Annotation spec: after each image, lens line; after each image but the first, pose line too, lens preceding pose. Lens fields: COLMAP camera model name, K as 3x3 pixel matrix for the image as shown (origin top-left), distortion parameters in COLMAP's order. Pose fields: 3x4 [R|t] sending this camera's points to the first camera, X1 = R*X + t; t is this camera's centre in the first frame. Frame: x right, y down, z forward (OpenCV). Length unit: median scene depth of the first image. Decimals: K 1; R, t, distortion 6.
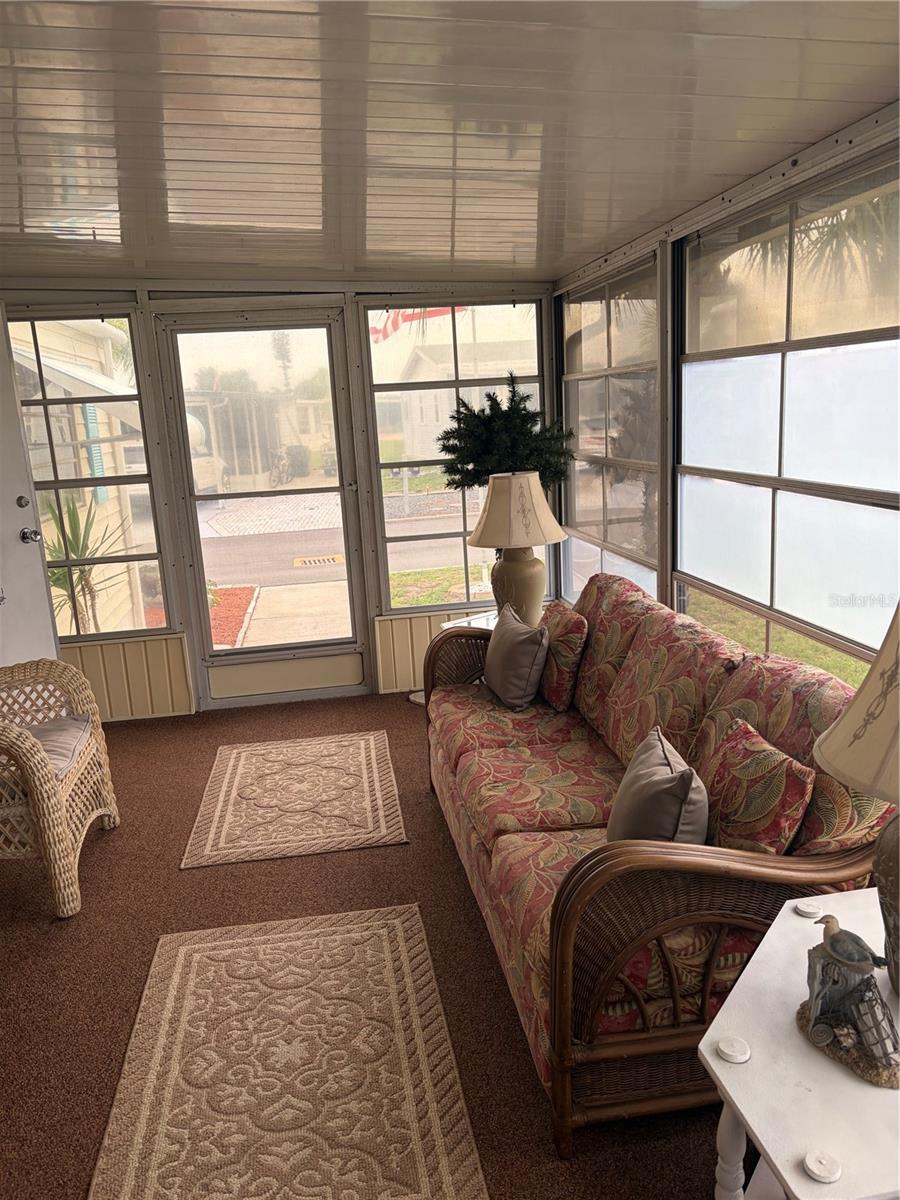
lens RADIAL K [[899.6, 0, 451.5], [0, 899.6, 601.5], [0, 0, 1]] dist [0.034175, -0.002303]
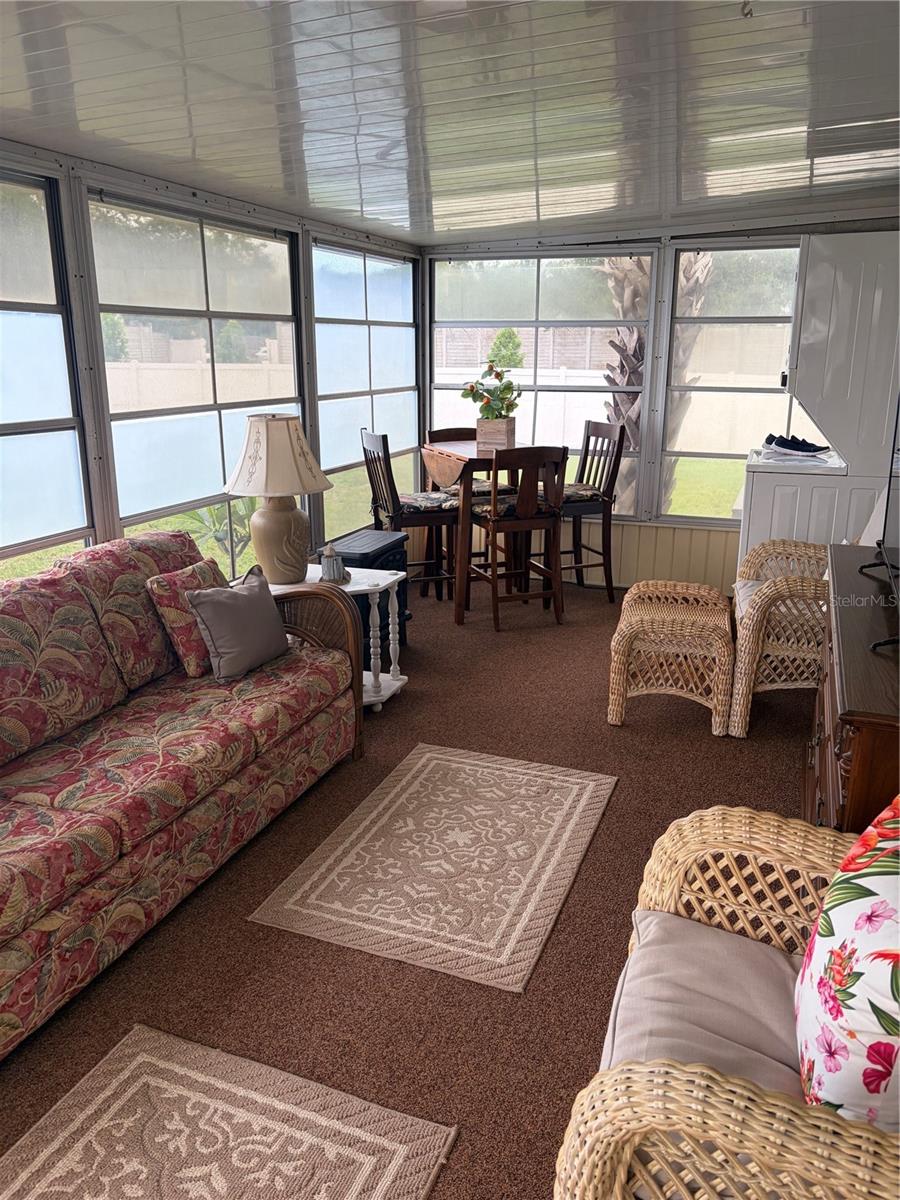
lens RADIAL K [[899.6, 0, 450.9], [0, 899.6, 599.2], [0, 0, 1]] dist [0.034175, -0.002303]
pose [[-0.858253, -0.091174, 0.505063, -0.670663], [0.150498, 0.896123, 0.417509, -0.300216], [-0.490664, 0.434340, -0.755379, 1.552942]]
